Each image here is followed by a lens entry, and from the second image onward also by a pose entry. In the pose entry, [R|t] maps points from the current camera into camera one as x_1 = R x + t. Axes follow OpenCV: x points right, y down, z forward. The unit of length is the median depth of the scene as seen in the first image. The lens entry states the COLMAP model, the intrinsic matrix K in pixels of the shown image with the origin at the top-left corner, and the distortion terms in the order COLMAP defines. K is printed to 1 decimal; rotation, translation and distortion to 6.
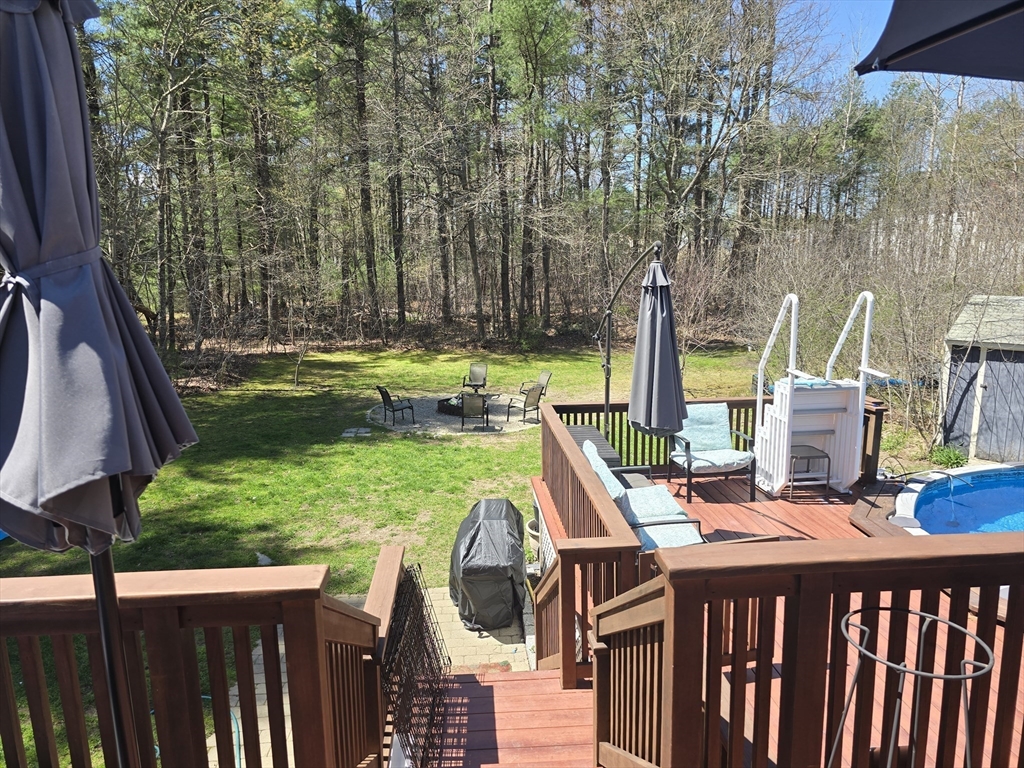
lens RADIAL K [[688.3, 0, 512.3], [0, 688.3, 386.1], [0, 0, 1]] dist [0.066224, -0.065142]
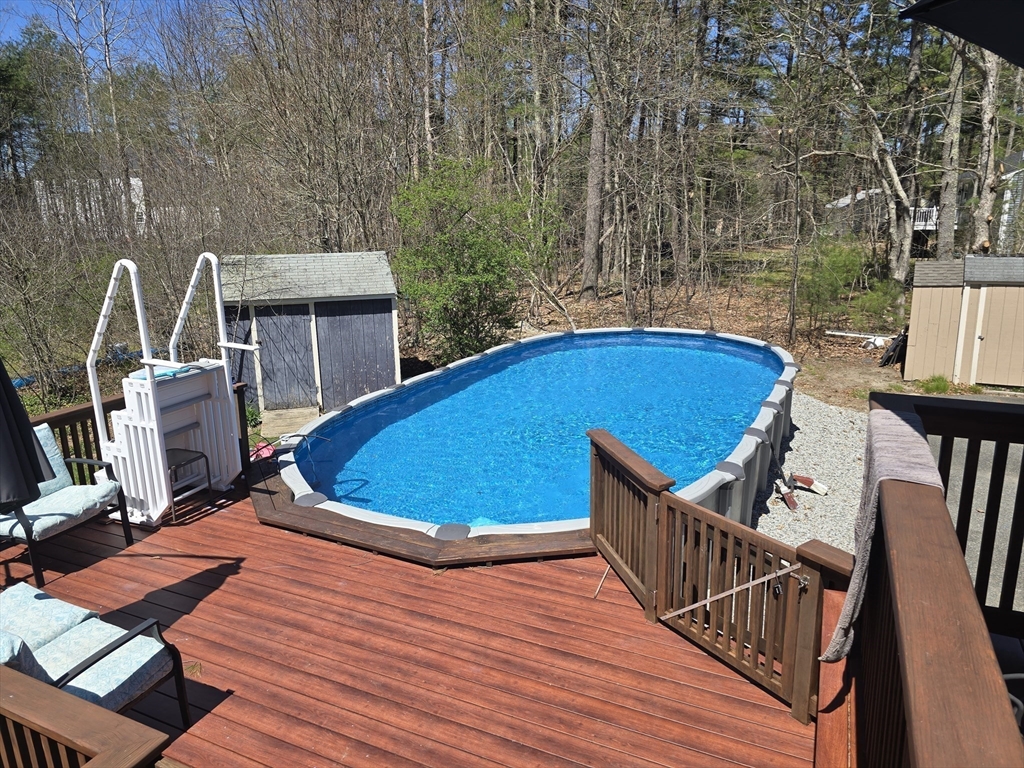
lens RADIAL K [[688.3, 0, 510.8], [0, 688.3, 377.4], [0, 0, 1]] dist [0.066224, -0.065142]
pose [[0.494290, -0.202782, 0.845315, -0.045041], [0.172994, 0.975908, 0.132953, -0.035239], [-0.851910, 0.080517, 0.517461, 0.256857]]
